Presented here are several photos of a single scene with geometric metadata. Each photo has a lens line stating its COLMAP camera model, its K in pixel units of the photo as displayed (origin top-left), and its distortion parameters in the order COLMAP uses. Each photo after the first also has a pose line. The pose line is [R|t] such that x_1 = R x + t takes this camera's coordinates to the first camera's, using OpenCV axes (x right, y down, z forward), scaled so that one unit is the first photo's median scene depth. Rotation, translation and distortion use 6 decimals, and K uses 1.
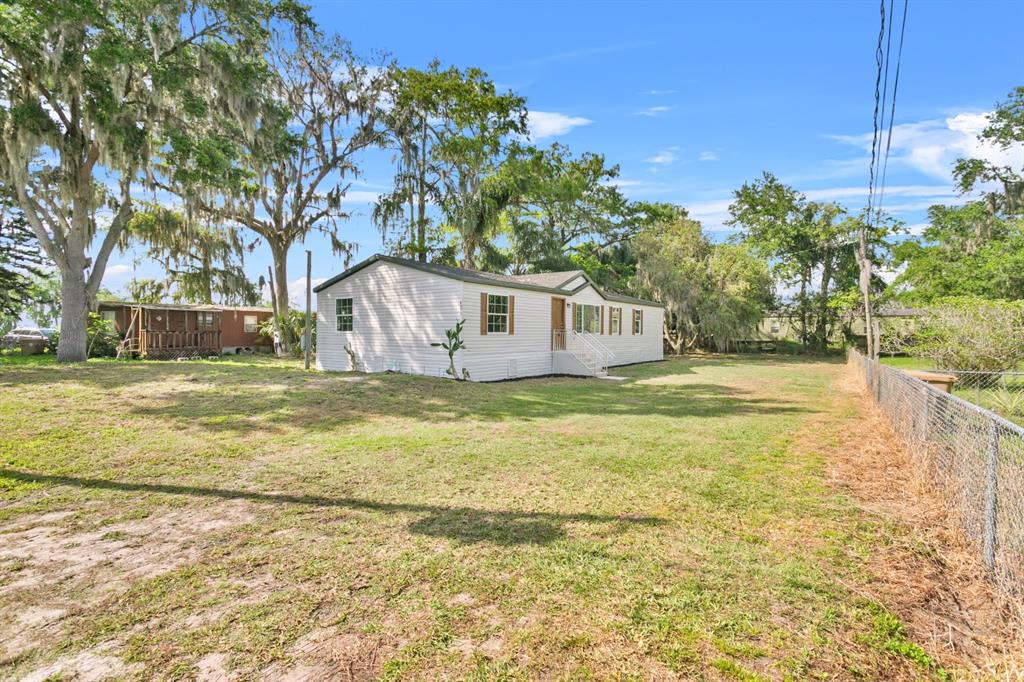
lens RADIAL K [[484.5, 0, 505.7], [0, 484.5, 338.2], [0, 0, 1]] dist [0.004028, 0.000955]
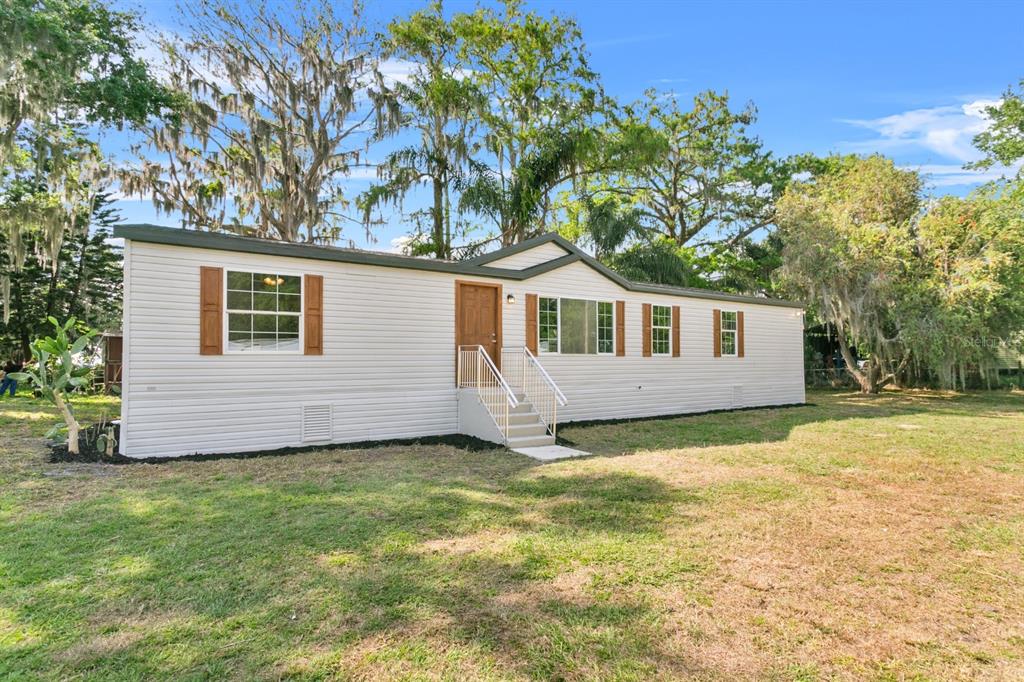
lens RADIAL K [[481.8, 0, 510.7], [0, 481.8, 361.4], [0, 0, 1]] dist [0.005127, 0.001136]
pose [[0.929924, -0.011384, -0.367575, 0.240459], [0.006272, 0.999866, -0.015101, 0.004695], [0.367698, 0.011737, 0.929871, 0.402282]]
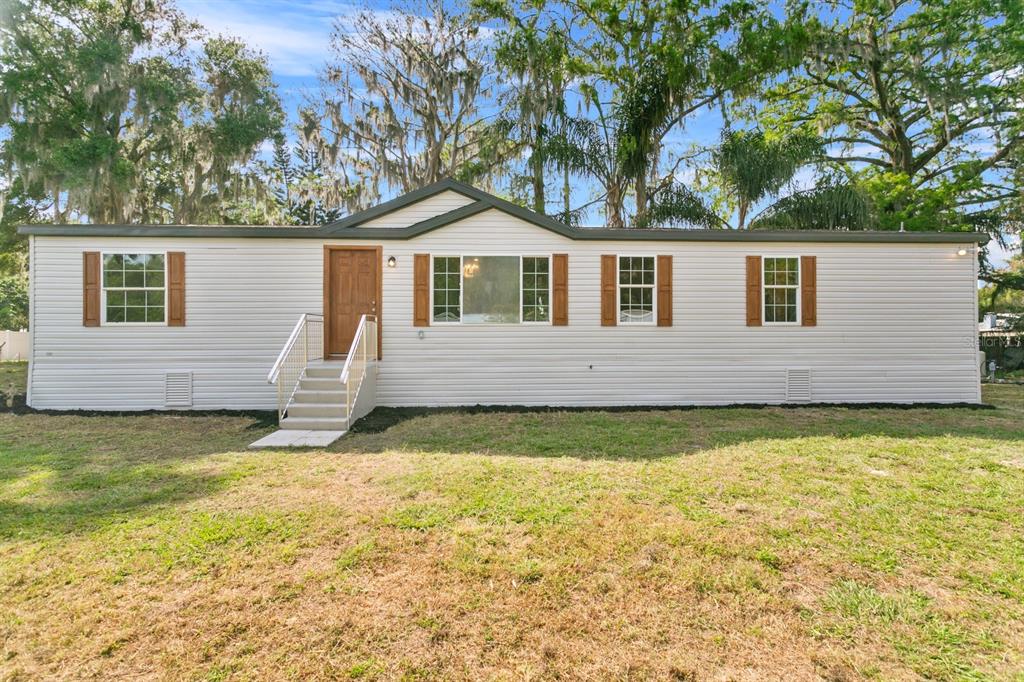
lens RADIAL K [[468.5, 0, 507.1], [0, 468.5, 334.5], [0, 0, 1]] dist [0.000889, 0.000983]
pose [[0.643375, -0.006557, -0.765523, 0.404927], [-0.002272, 0.999943, -0.010474, 0.003746], [0.765548, 0.008478, 0.643323, 0.610528]]
